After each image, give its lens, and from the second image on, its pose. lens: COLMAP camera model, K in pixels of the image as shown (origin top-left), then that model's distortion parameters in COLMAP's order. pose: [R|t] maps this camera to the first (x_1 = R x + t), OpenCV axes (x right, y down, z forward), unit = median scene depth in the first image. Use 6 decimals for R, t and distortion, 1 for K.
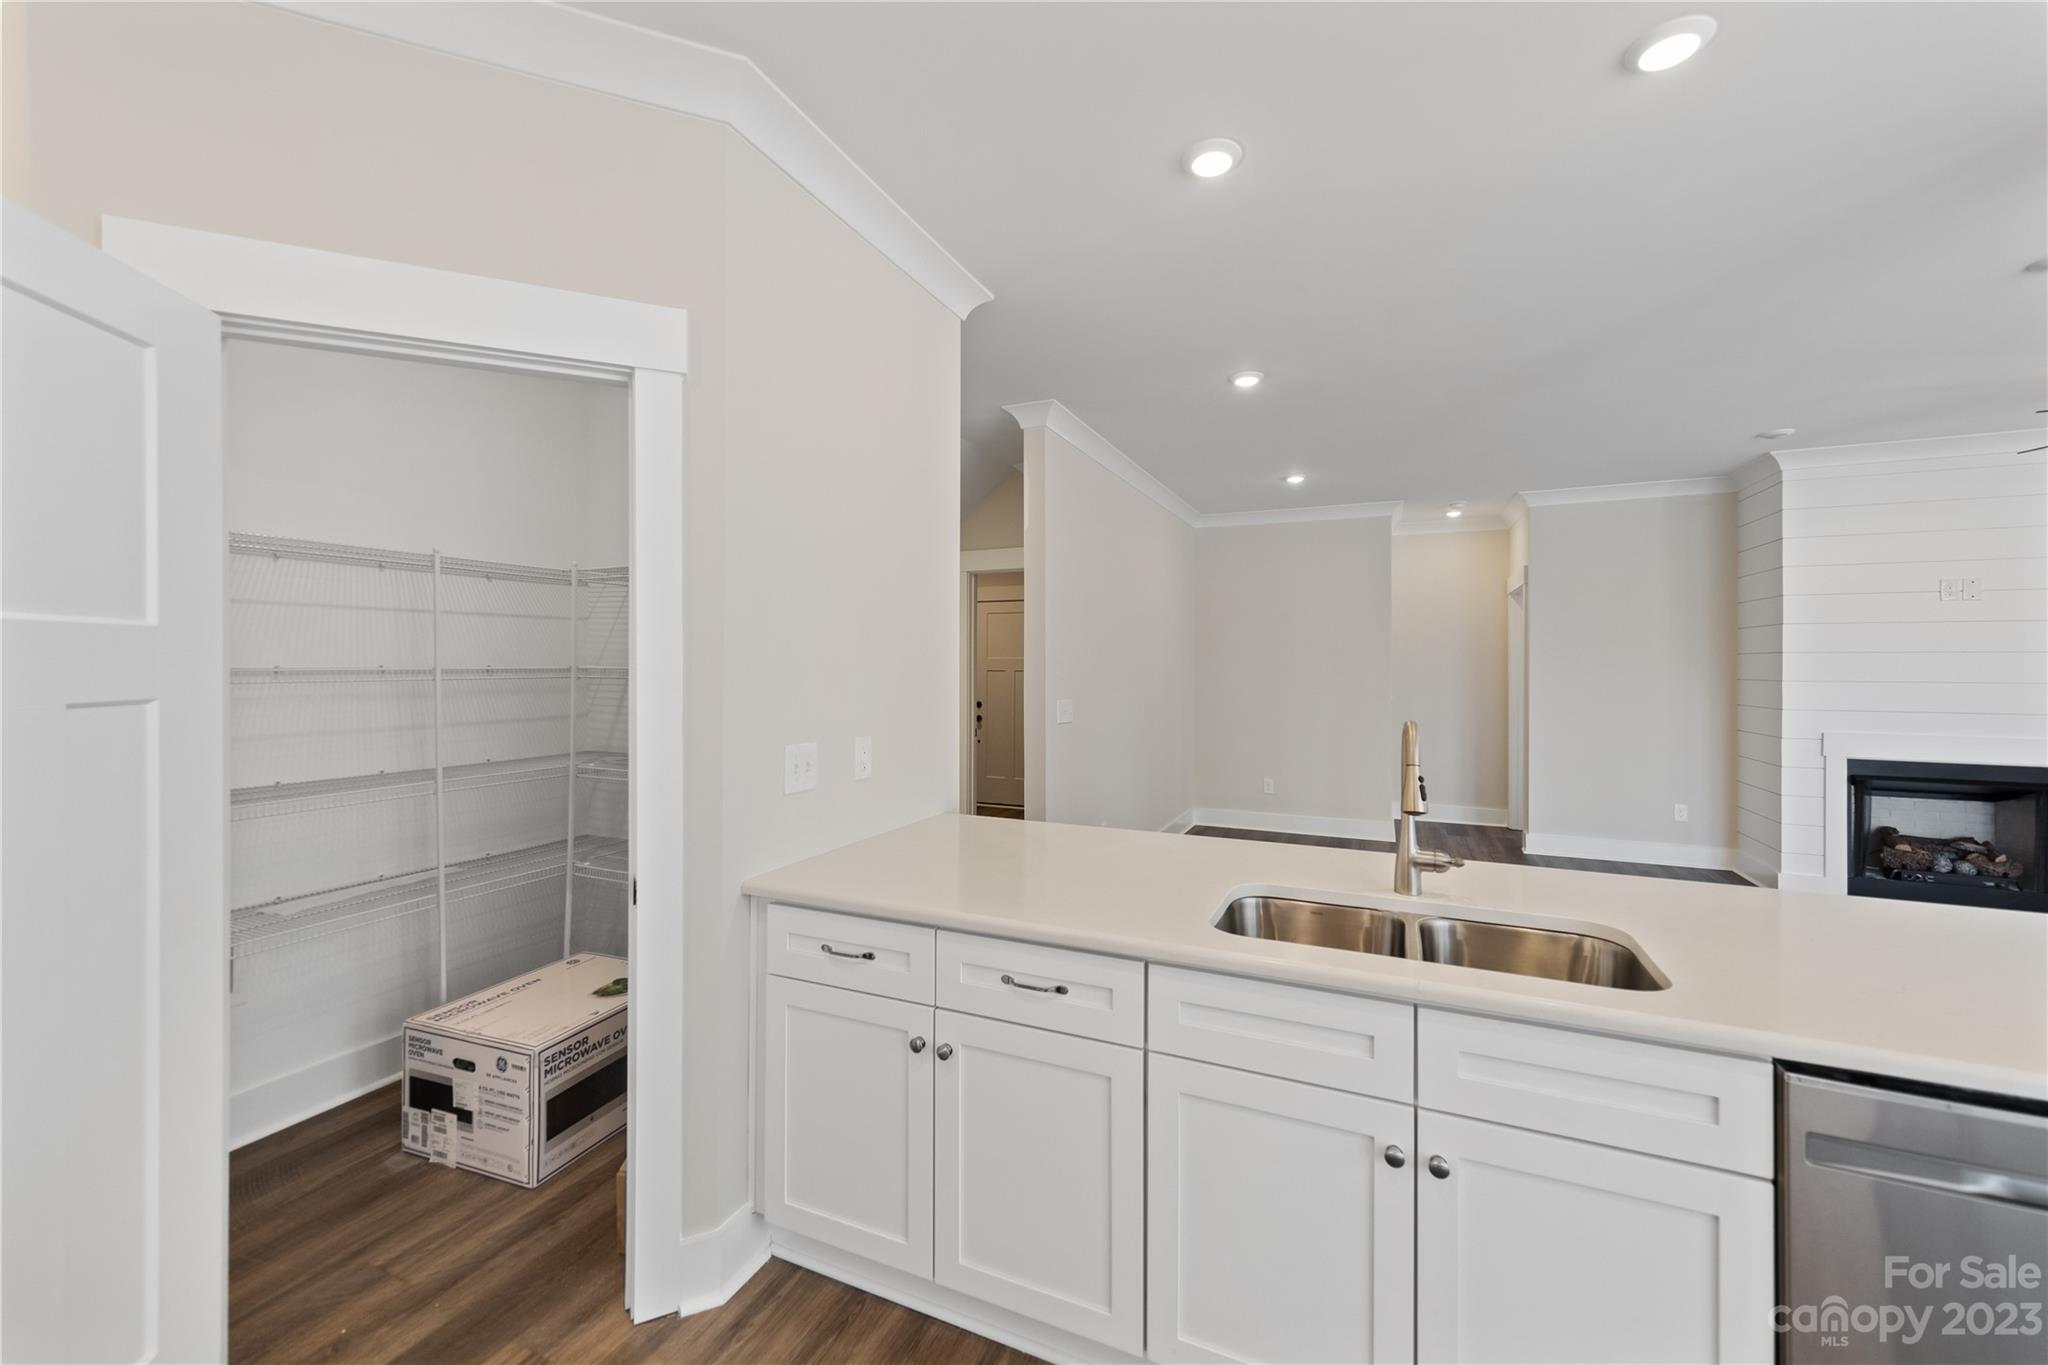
lens RADIAL K [[812.1, 0, 1026.3], [0, 812.1, 668.6], [0, 0, 1]] dist [0.009037, 0.000215]
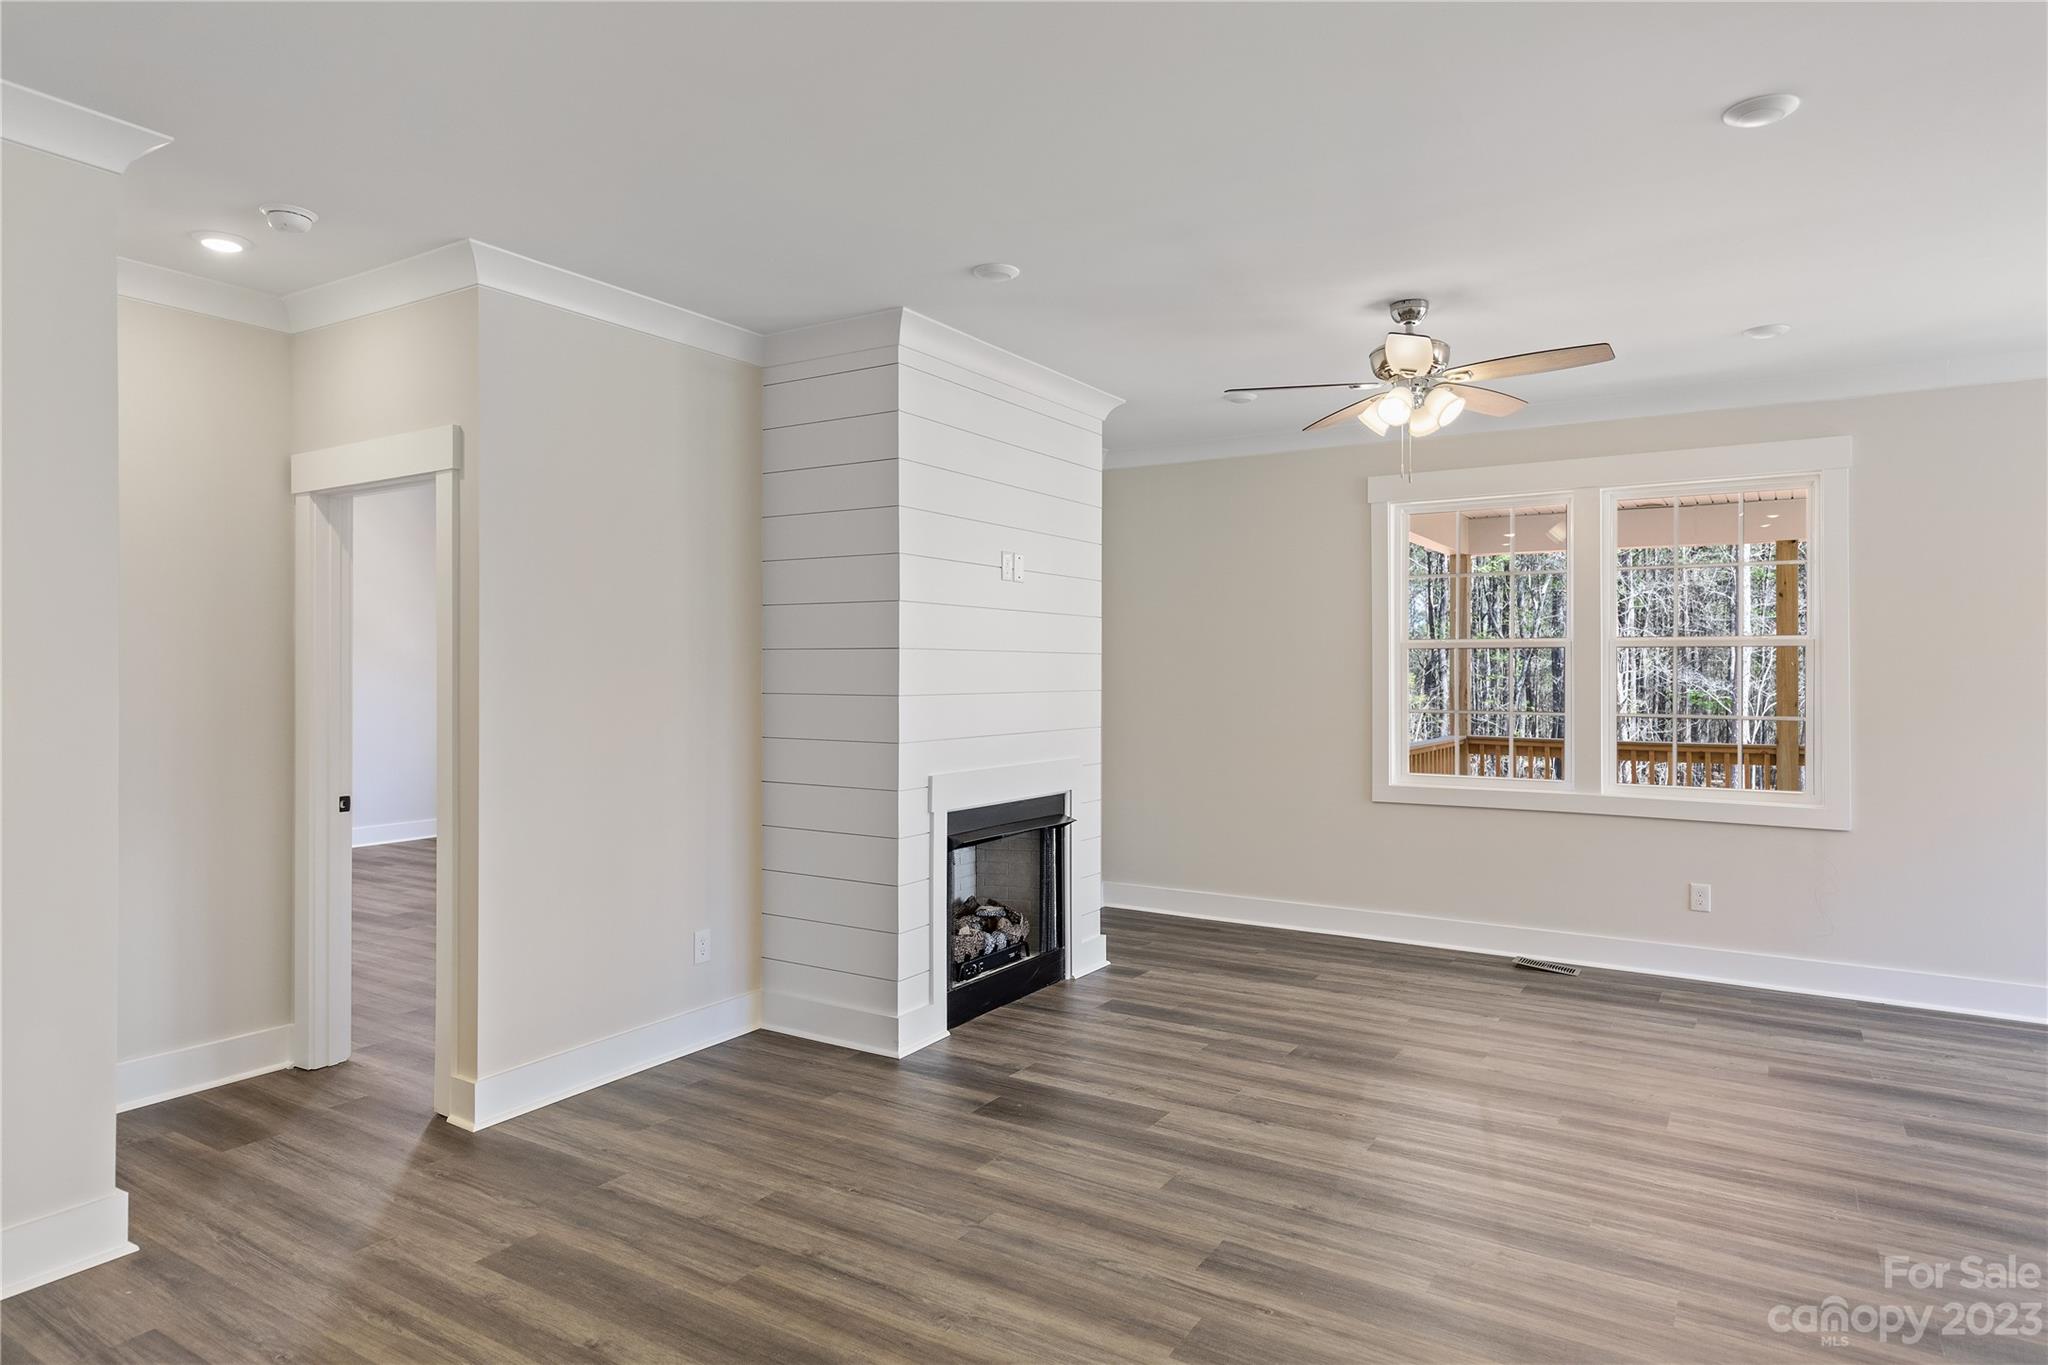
lens RADIAL K [[1192.5, 0, 1026.3], [0, 1192.5, 664.8], [0, 0, 1]] dist [0.007336, -0.001426]
pose [[0.137657, 0.003383, 0.990474, 0.069527], [0.003477, 0.999986, -0.003899, -0.002745], [-0.990474, 0.003980, 0.137643, 0.761442]]
